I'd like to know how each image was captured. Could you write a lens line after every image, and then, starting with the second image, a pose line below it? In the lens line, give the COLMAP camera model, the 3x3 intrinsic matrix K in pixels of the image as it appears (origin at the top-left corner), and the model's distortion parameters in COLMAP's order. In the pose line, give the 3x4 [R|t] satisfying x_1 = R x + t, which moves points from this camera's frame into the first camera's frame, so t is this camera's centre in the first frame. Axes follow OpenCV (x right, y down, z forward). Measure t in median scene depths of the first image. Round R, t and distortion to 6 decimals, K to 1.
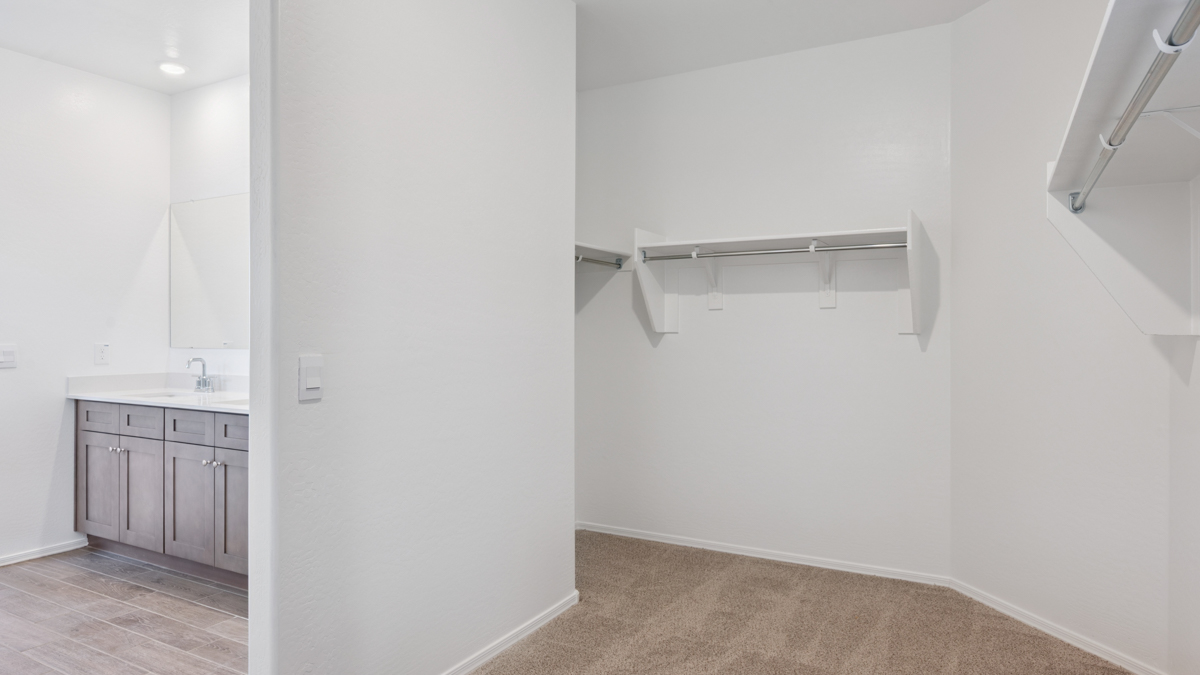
lens RADIAL K [[702.6, 0, 593.6], [0, 702.6, 332.3], [0, 0, 1]] dist [-0.002964, -0.001336]
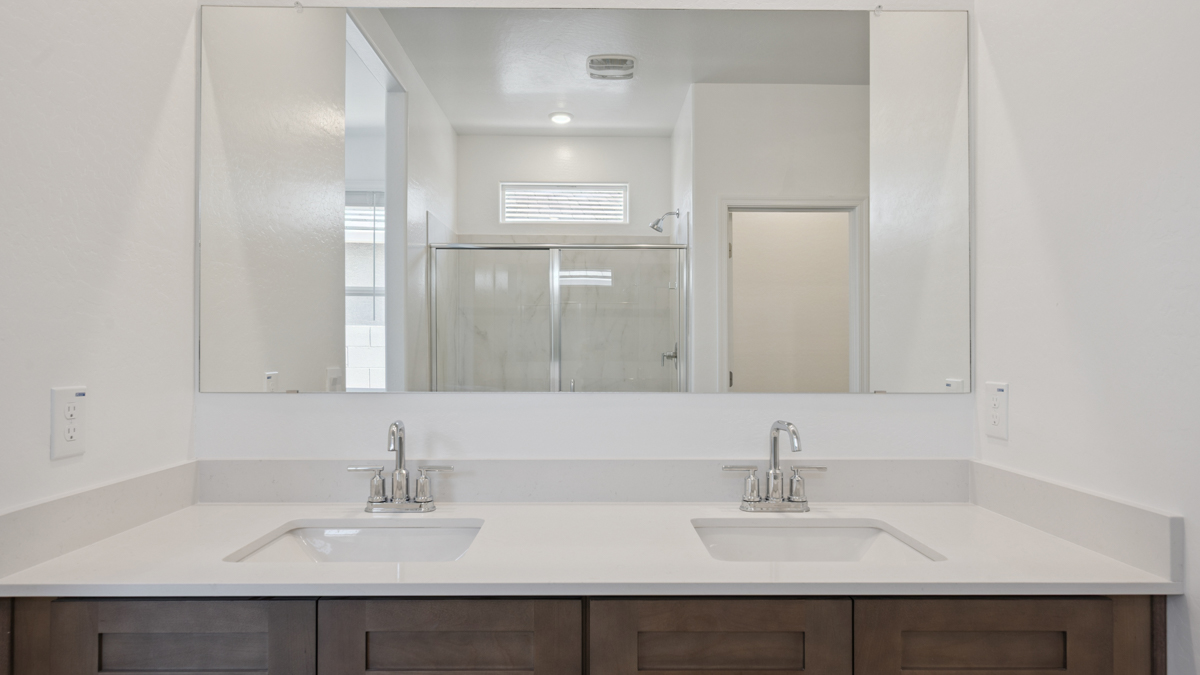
lens RADIAL K [[702.6, 0, 605.4], [0, 702.6, 341.9], [0, 0, 1]] dist [-0.002964, -0.001336]
pose [[0.878087, 0.003932, 0.478485, -0.693482], [0.003858, 0.999876, -0.015298, 0.001771], [-0.478485, 0.015279, 0.877963, 0.673782]]
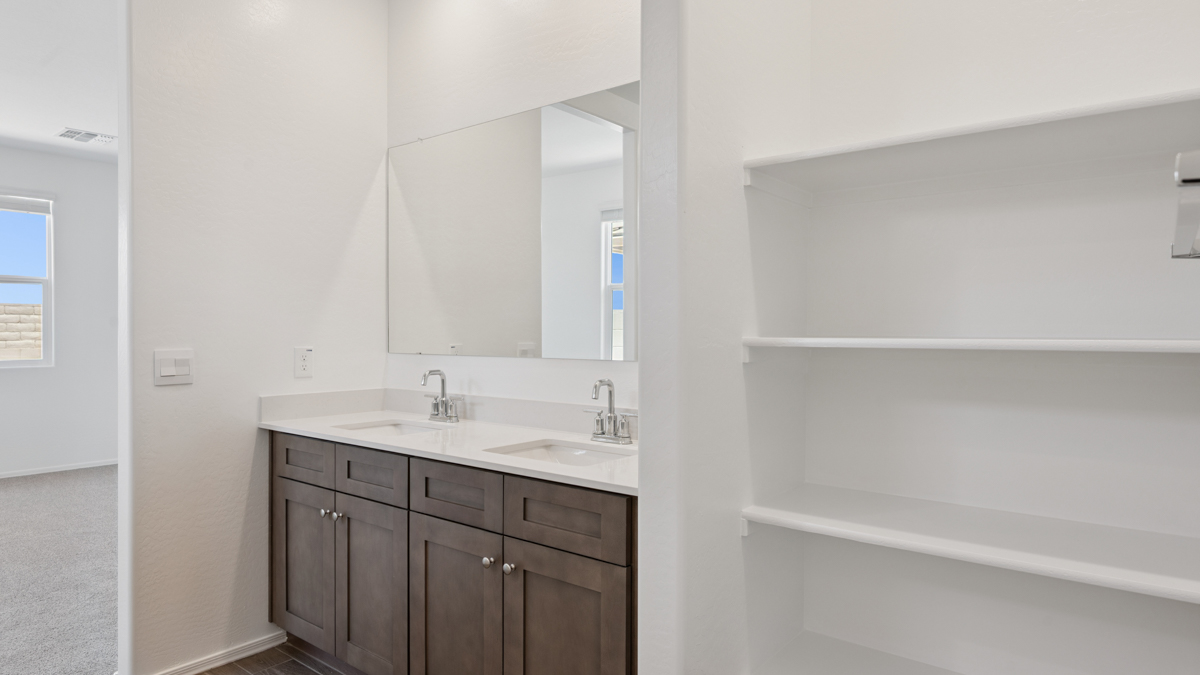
lens RADIAL K [[702.6, 0, 595.3], [0, 702.6, 335.1], [0, 0, 1]] dist [-0.002964, -0.001336]
pose [[0.984474, 0.000668, -0.175530, -0.321694], [0.000360, 0.999983, 0.005824, -0.000077], [0.175531, -0.005797, 0.984457, 0.401144]]
